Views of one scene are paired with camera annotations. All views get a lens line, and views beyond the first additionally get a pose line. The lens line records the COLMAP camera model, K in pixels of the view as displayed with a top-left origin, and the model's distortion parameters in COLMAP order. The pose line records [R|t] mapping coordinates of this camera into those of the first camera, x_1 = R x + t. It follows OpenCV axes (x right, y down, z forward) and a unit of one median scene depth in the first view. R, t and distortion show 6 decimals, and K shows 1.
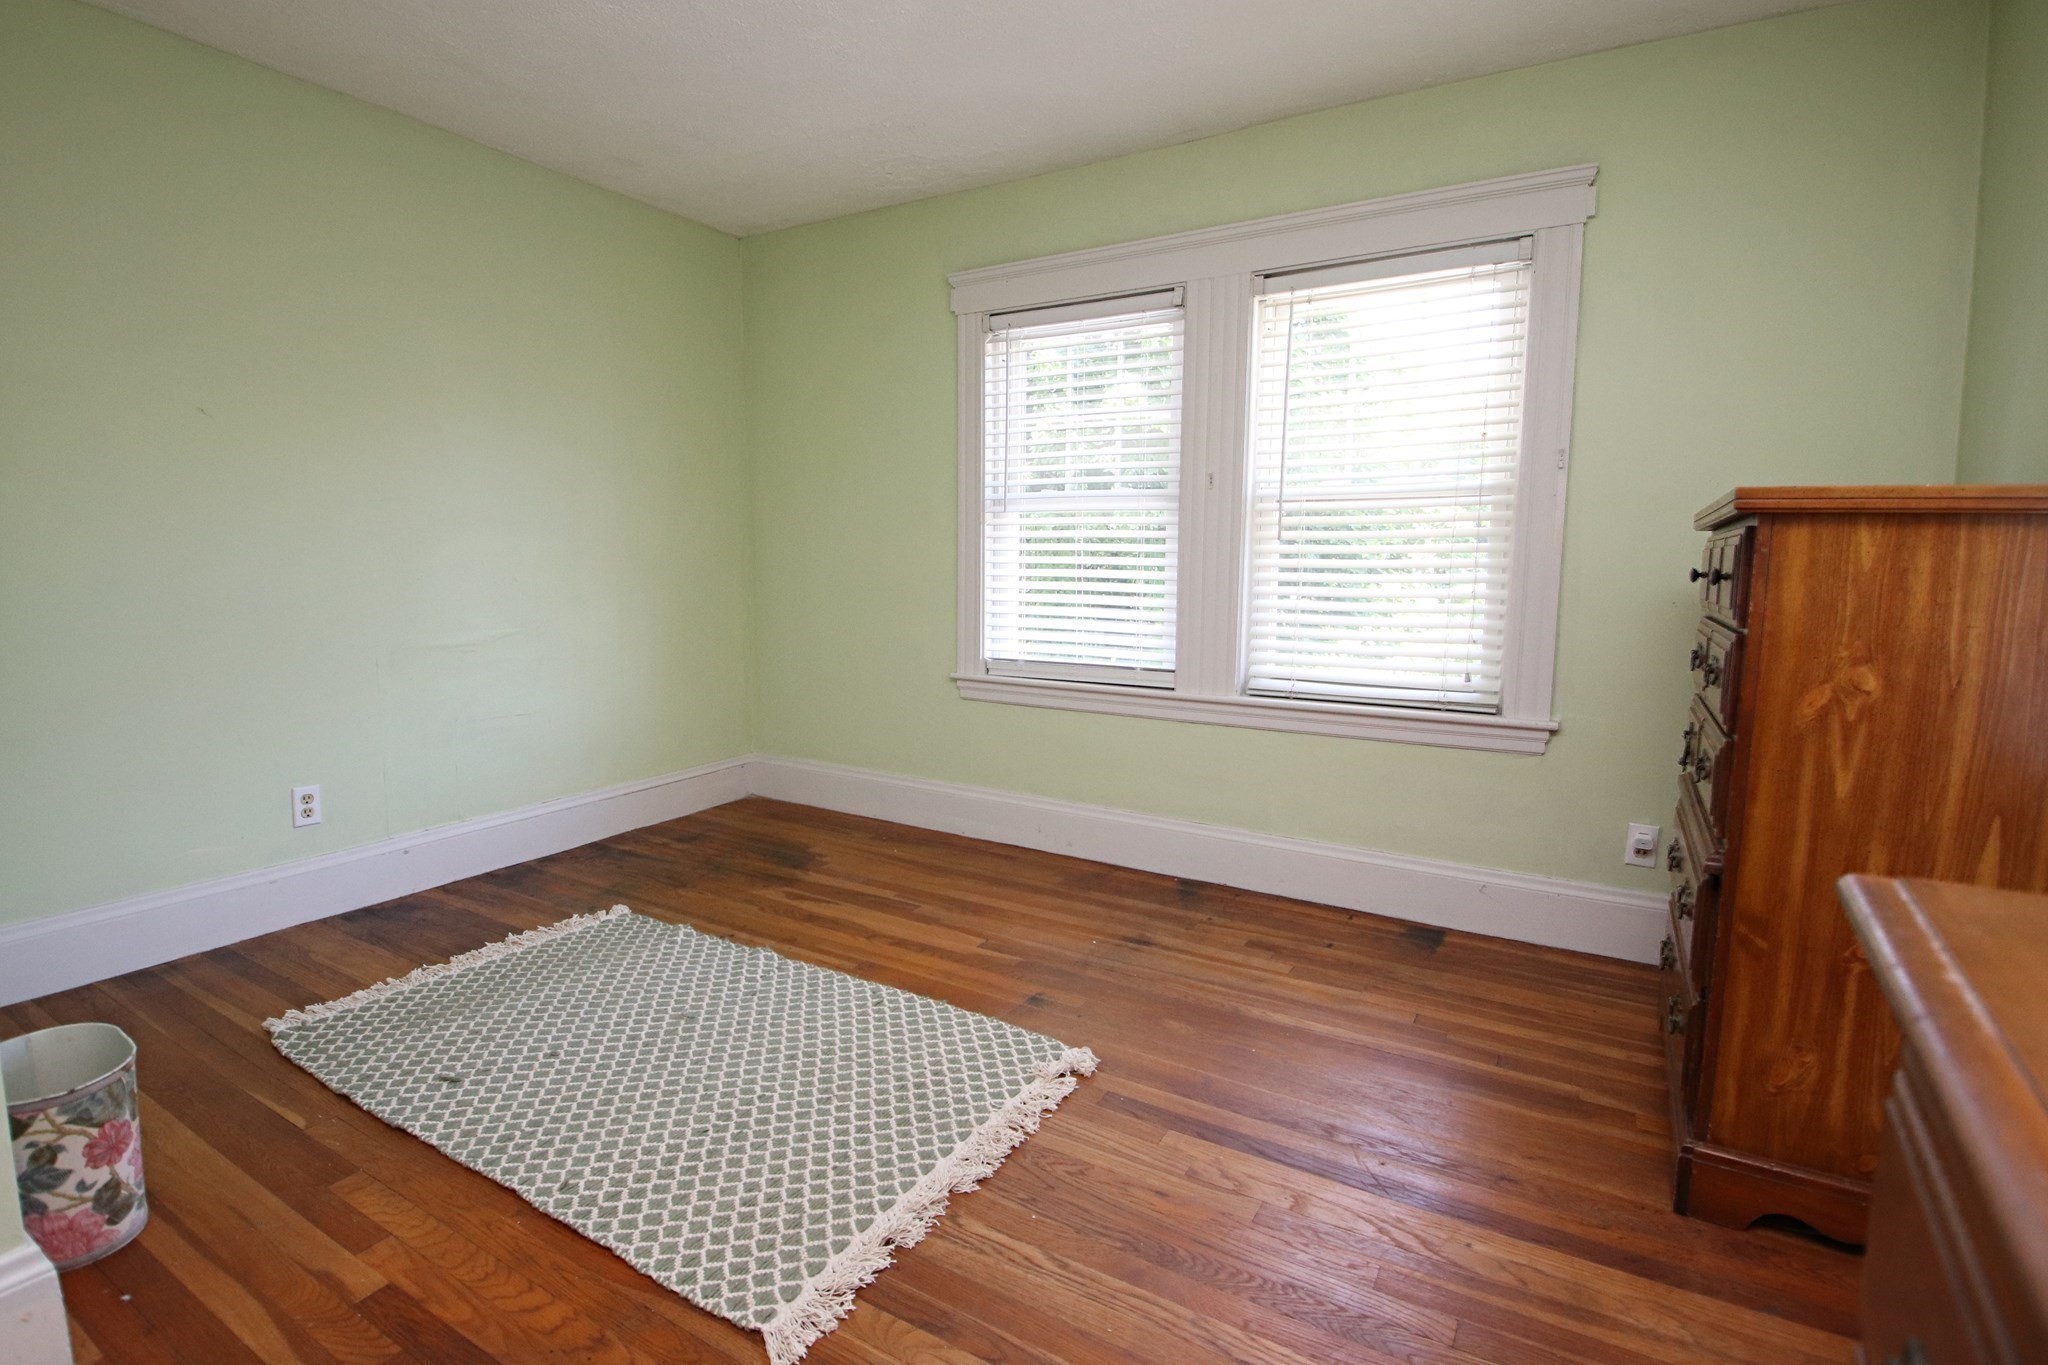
lens RADIAL K [[958.5, 0, 1010.7], [0, 958.5, 675.5], [0, 0, 1]] dist [0.039902, -0.040261]
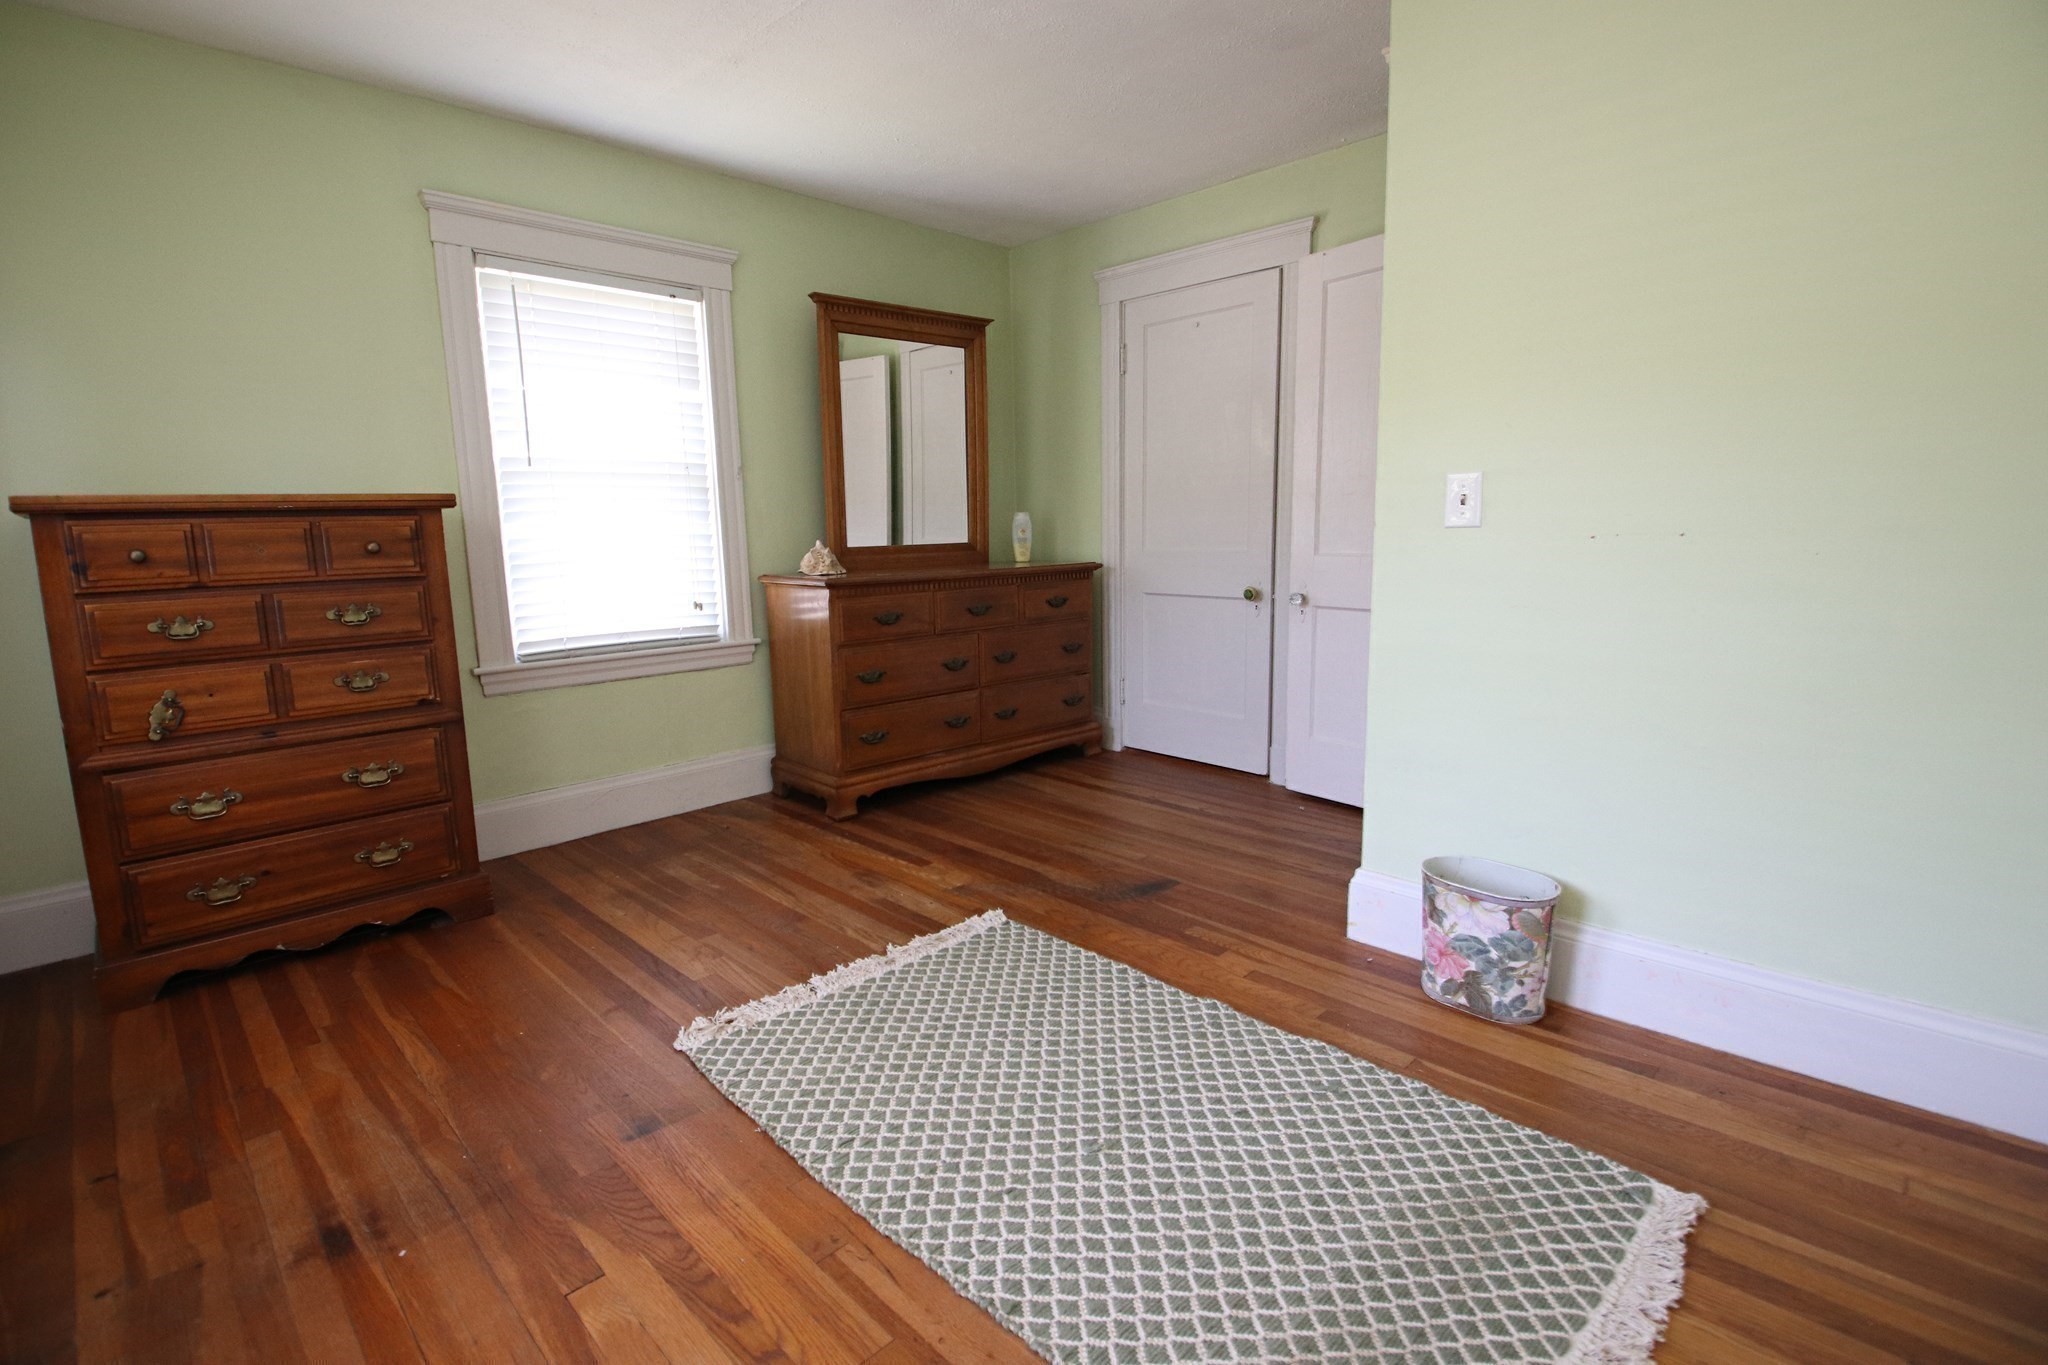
lens RADIAL K [[958.5, 0, 1010.7], [0, 958.5, 675.5], [0, 0, 1]] dist [0.039902, -0.040261]
pose [[-0.968530, -0.023882, 0.247748, -0.354478], [0.044508, 0.962723, 0.266803, -0.156759], [-0.244884, 0.269433, -0.931363, 1.282872]]
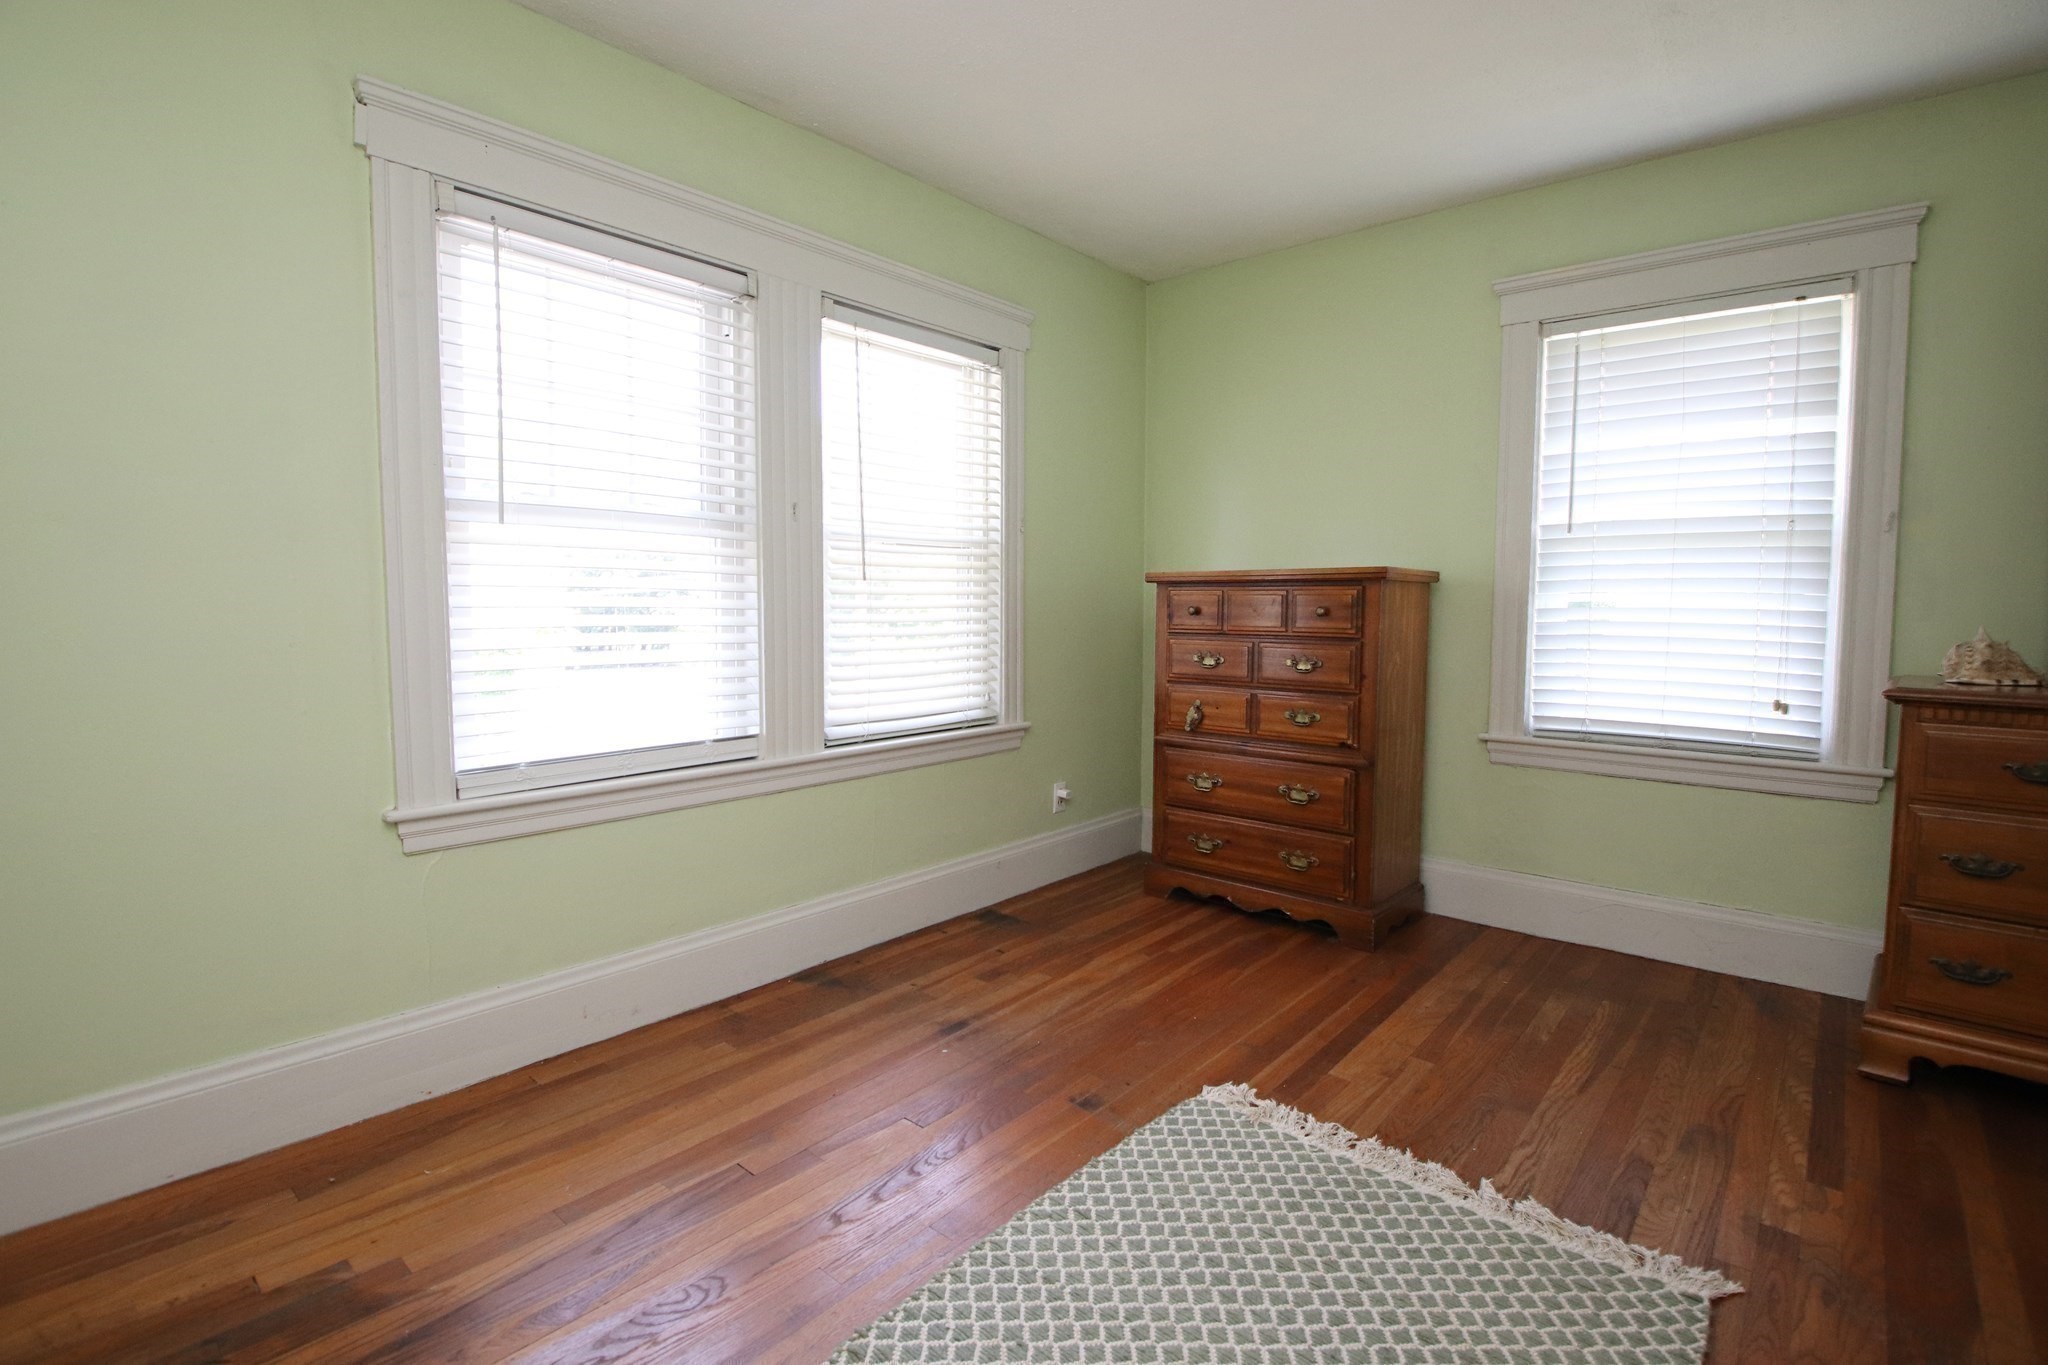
lens RADIAL K [[958.5, 0, 1010.7], [0, 958.5, 675.5], [0, 0, 1]] dist [0.039902, -0.040261]
pose [[0.178331, -0.086846, 0.980131, -0.685557], [0.111628, 0.991452, 0.067539, -0.100506], [-0.977618, 0.097365, 0.186501, 0.722273]]
